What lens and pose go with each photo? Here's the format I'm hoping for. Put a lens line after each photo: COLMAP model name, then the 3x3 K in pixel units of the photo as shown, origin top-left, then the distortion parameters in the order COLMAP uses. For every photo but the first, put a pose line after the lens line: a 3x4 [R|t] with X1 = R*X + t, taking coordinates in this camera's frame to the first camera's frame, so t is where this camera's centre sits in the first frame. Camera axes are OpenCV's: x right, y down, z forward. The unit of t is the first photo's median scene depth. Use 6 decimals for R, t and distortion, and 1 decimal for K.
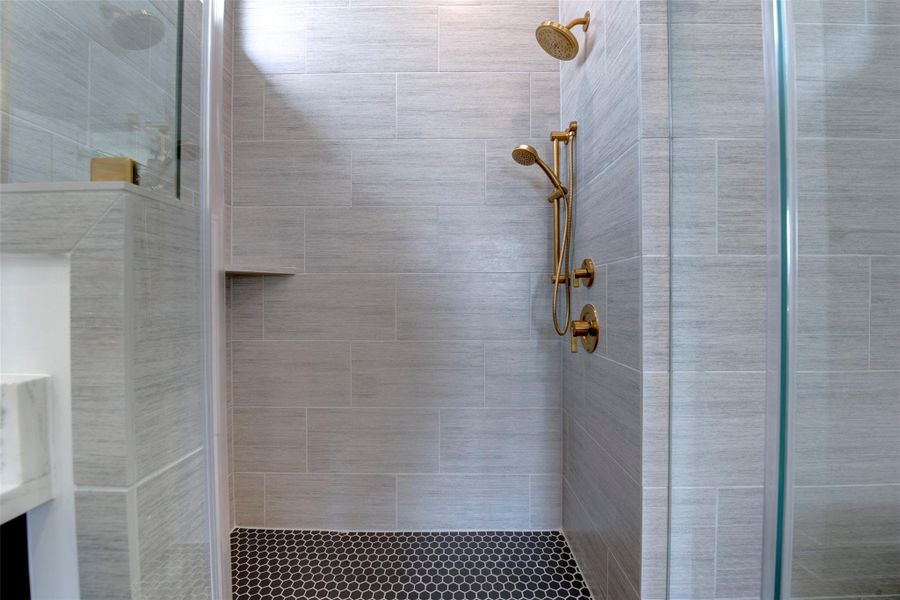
lens RADIAL K [[362.8, 0, 446.9], [0, 362.8, 298.8], [0, 0, 1]] dist [-0.000779, -0.000133]
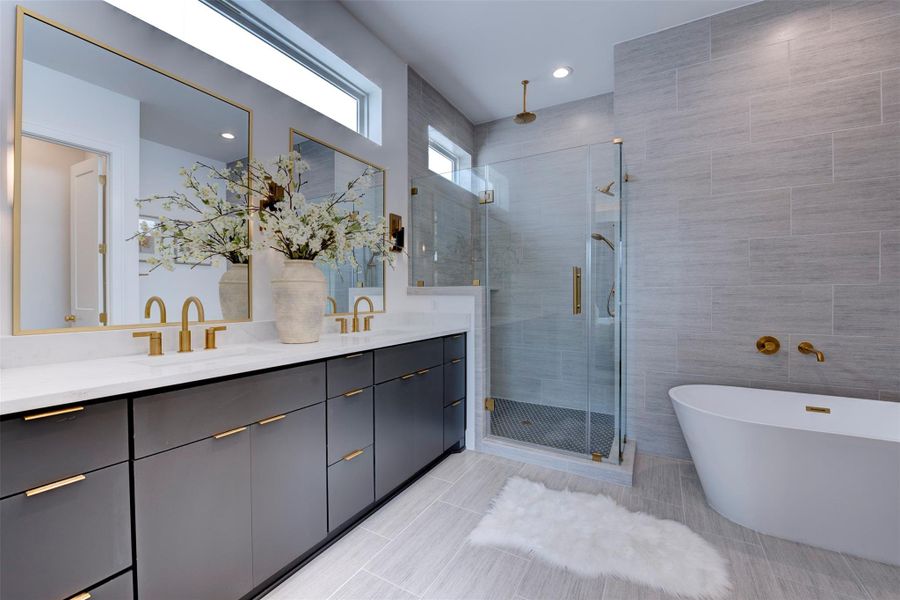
lens RADIAL K [[362.8, 0, 446.9], [0, 362.8, 298.8], [0, 0, 1]] dist [-0.000779, -0.000133]
pose [[0.873944, 0.008108, -0.485960, 0.768890], [-0.001941, 0.999911, 0.013192, -0.060733], [0.486023, -0.010586, 0.873882, -2.157397]]
